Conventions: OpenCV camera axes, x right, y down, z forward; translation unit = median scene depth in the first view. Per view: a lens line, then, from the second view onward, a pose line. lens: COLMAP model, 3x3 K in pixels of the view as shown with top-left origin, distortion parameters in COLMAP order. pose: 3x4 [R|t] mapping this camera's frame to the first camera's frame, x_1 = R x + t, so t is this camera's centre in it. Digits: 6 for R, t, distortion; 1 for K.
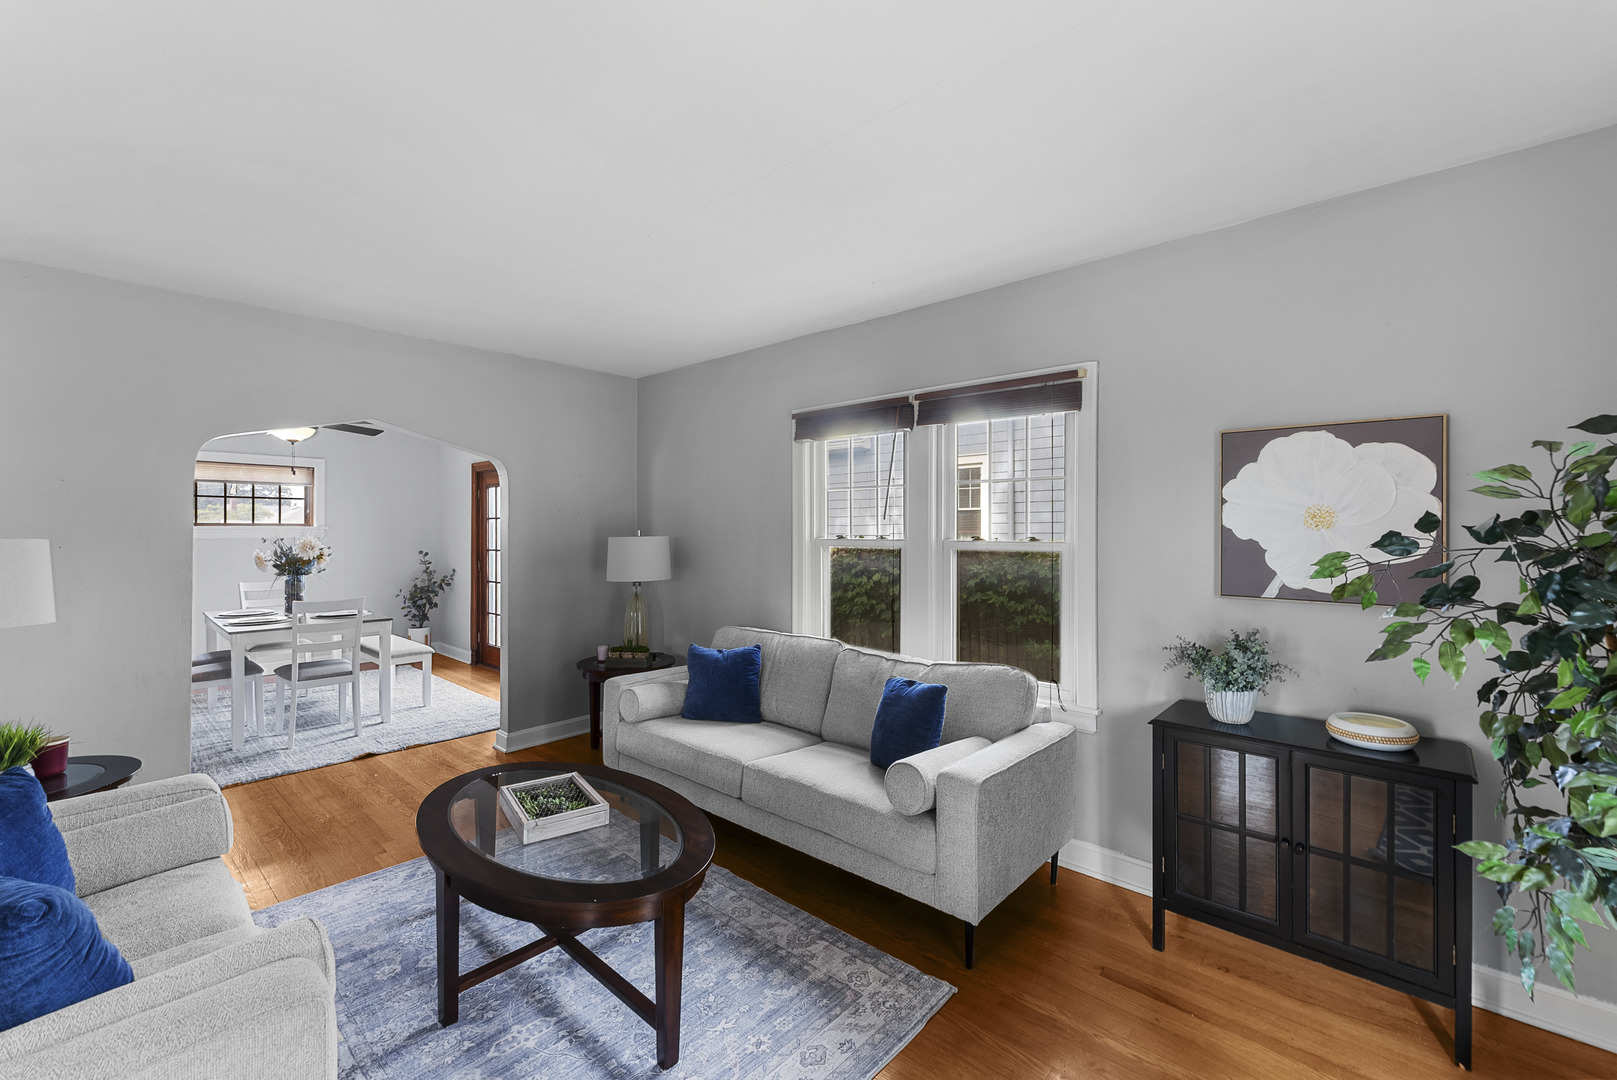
lens RADIAL K [[659.1, 0, 810.0], [0, 659.1, 526.3], [0, 0, 1]] dist [-0.000482, -0.000417]
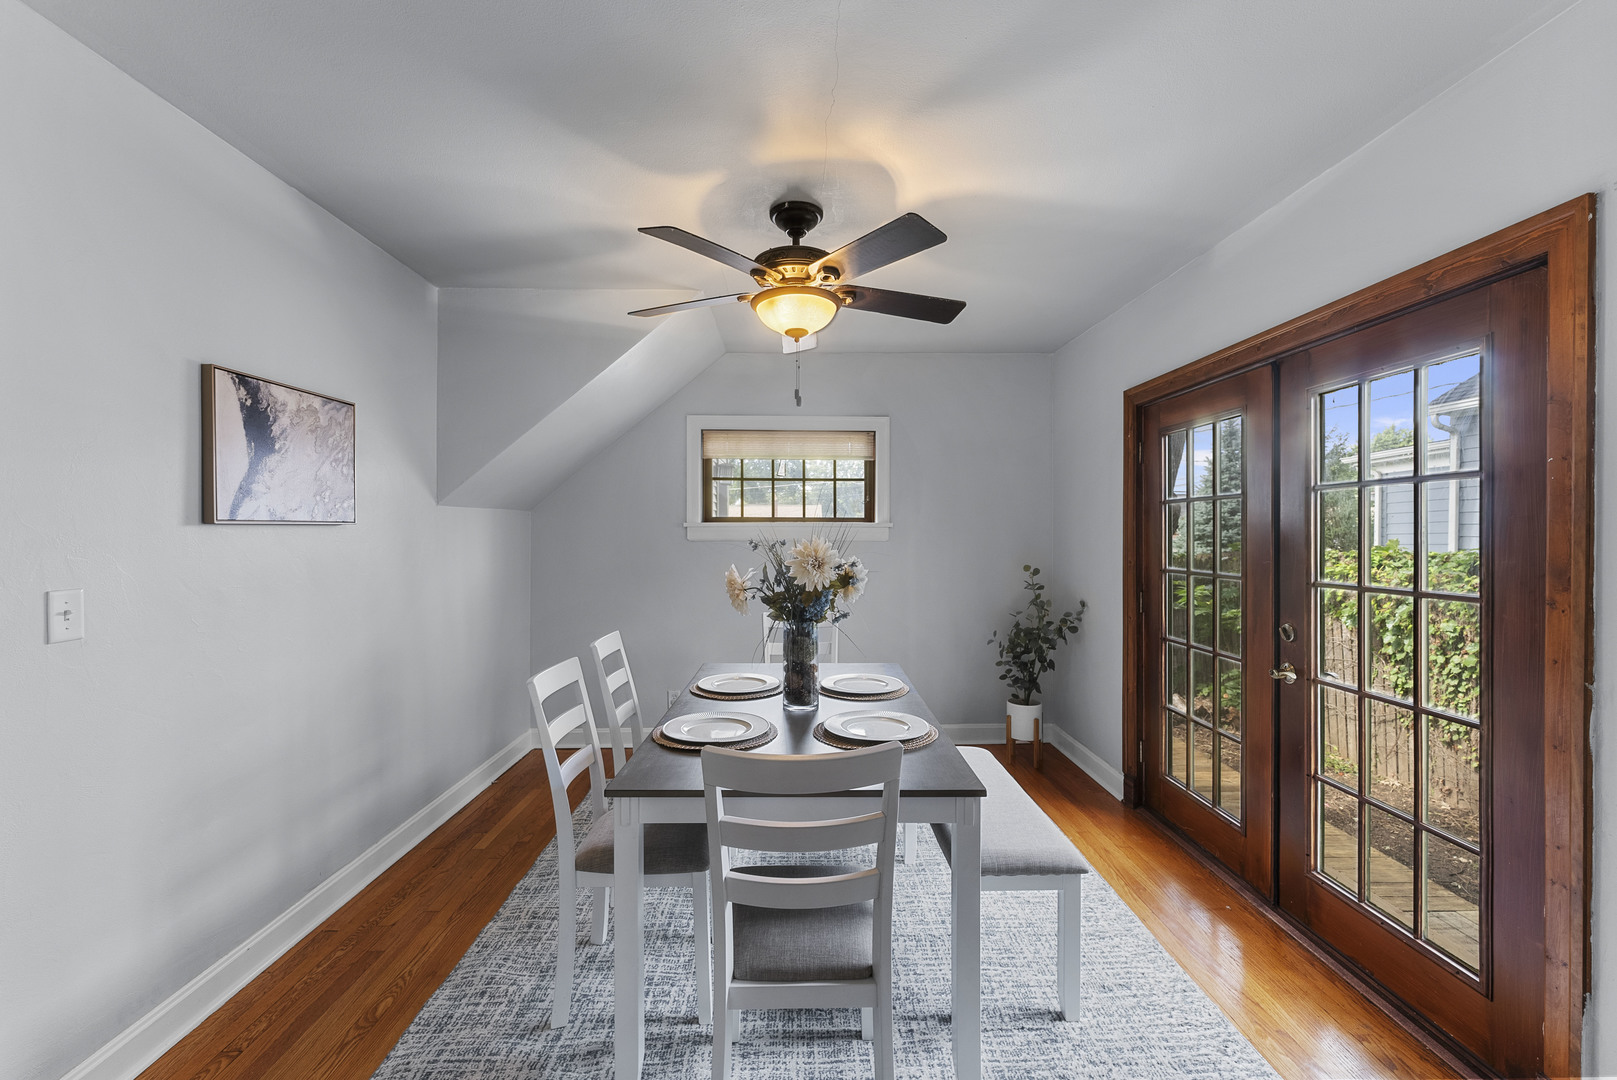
lens RADIAL K [[659.1, 0, 810.0], [0, 659.1, 526.3], [0, 0, 1]] dist [-0.000482, -0.000417]
pose [[0.680596, -0.003145, -0.732652, -0.345746], [0.002484, 0.999995, -0.001985, 0.005970], [0.732655, -0.000469, 0.680601, 0.548281]]
